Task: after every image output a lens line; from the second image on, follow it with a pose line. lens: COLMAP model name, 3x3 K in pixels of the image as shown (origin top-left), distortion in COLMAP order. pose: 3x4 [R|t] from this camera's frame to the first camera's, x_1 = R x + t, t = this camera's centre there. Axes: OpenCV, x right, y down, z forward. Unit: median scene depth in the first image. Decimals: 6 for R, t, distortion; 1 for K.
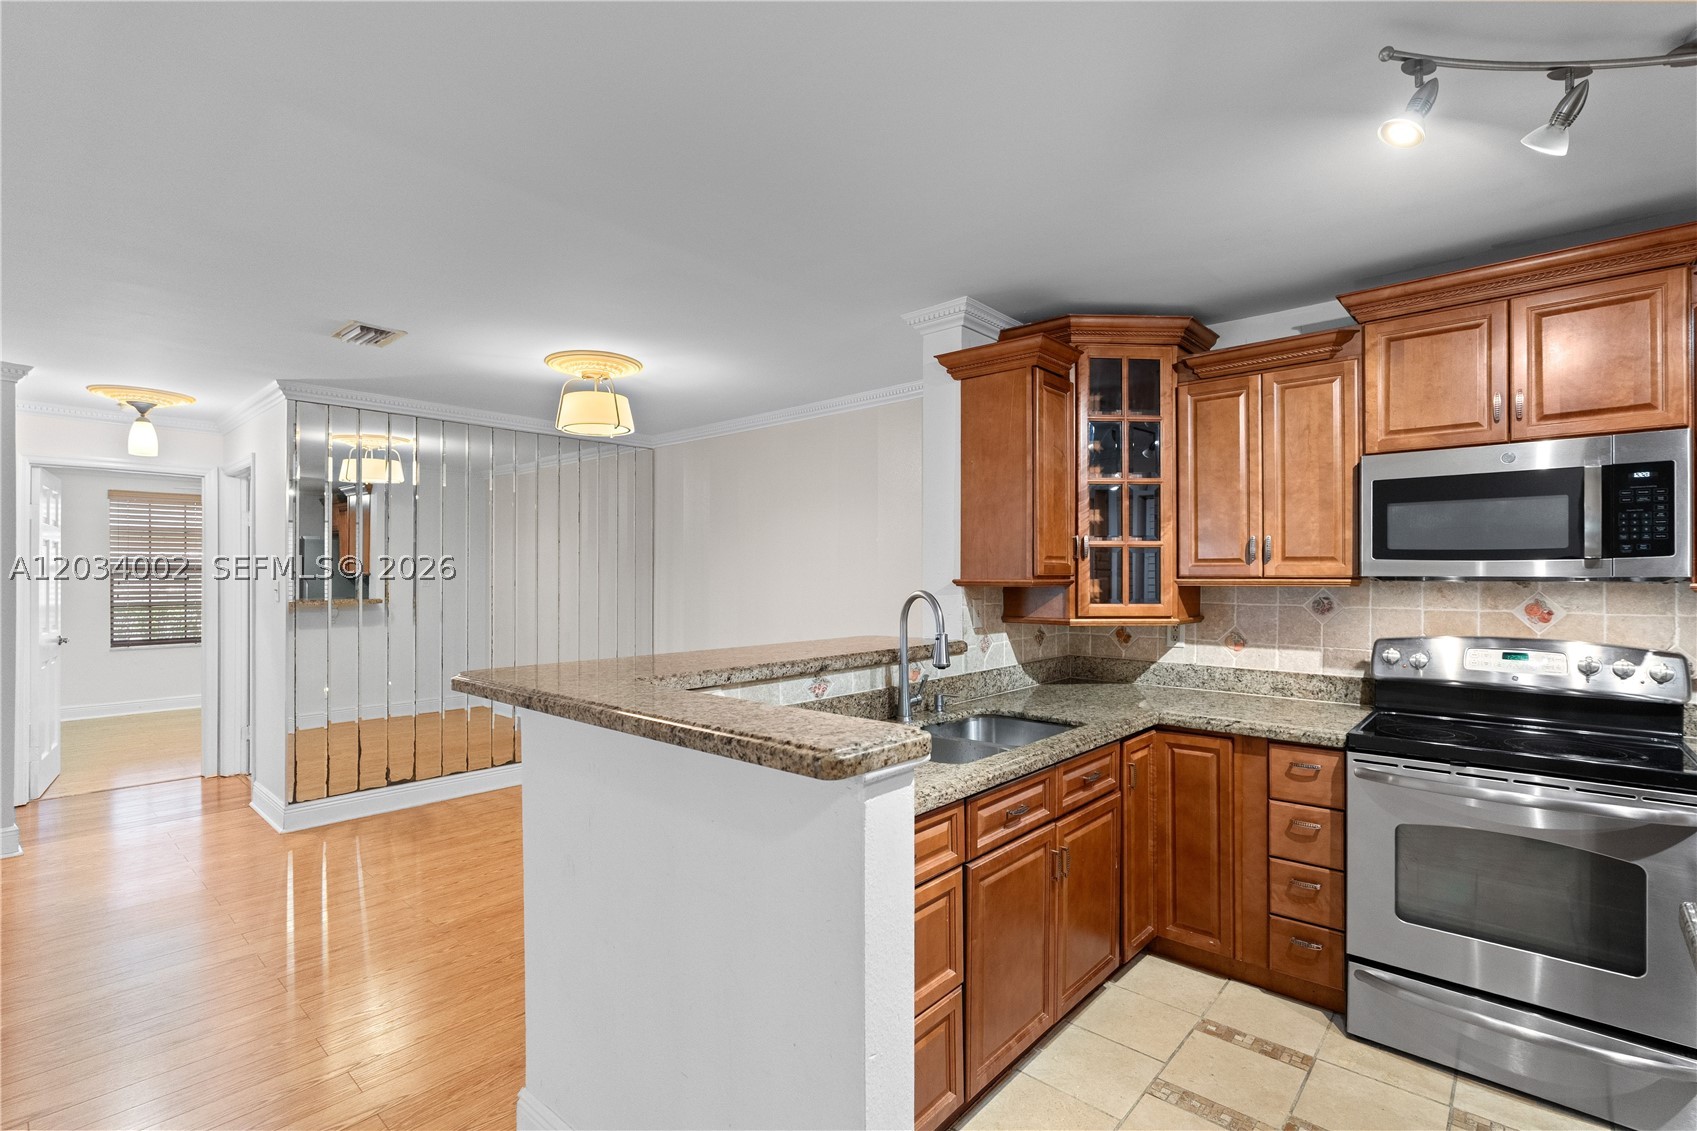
lens RADIAL K [[764.7, 0, 845.7], [0, 764.7, 574.7], [0, 0, 1]] dist [-0.010065, 0.003296]
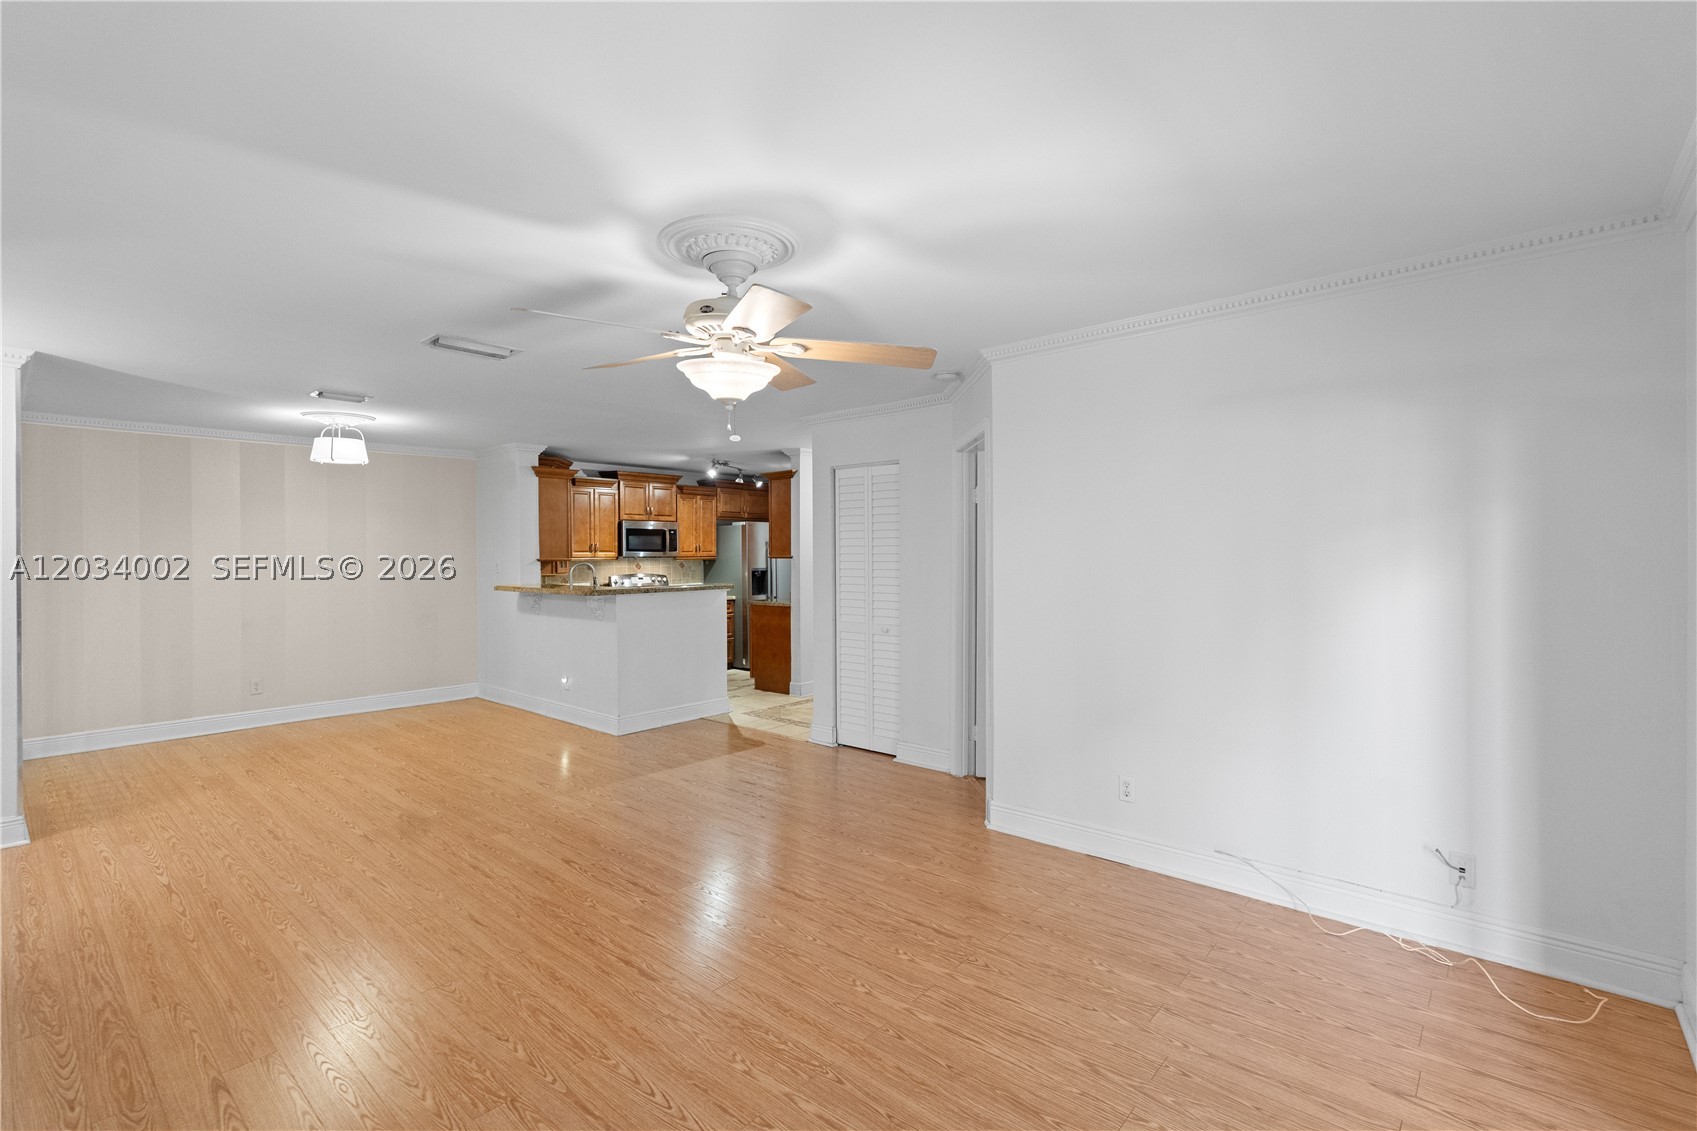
lens RADIAL K [[764.7, 0, 846.4], [0, 764.7, 557.0], [0, 0, 1]] dist [-0.010065, 0.003296]
pose [[-0.005968, -0.007305, 0.999956, -2.125063], [0.004935, 0.999961, 0.007334, -0.012836], [-0.999970, 0.004979, -0.005932, 0.033403]]
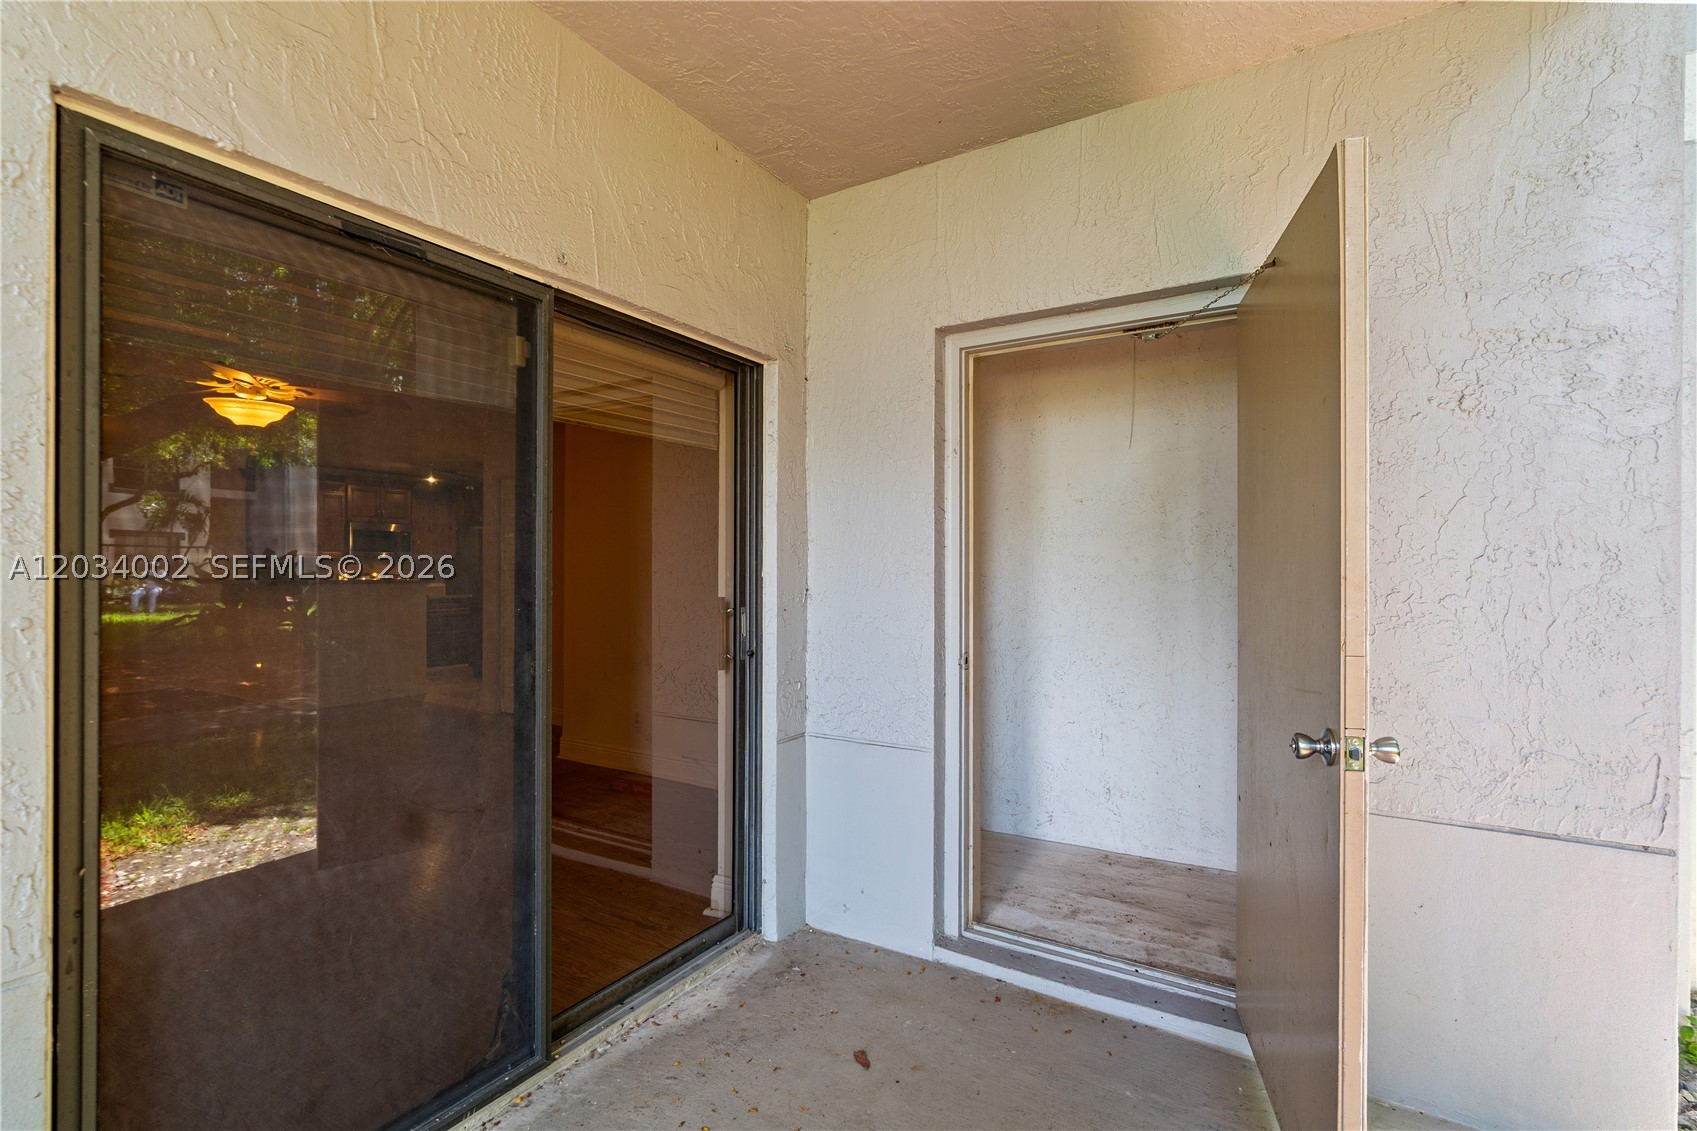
lens RADIAL K [[764.7, 0, 840.5], [0, 764.7, 566.1], [0, 0, 1]] dist [-0.010065, 0.003296]
pose [[-0.181512, -0.002904, 0.983384, -2.567177], [-0.005657, 0.999982, 0.001909, 0.025705], [-0.983372, -0.005216, -0.181525, -0.483200]]
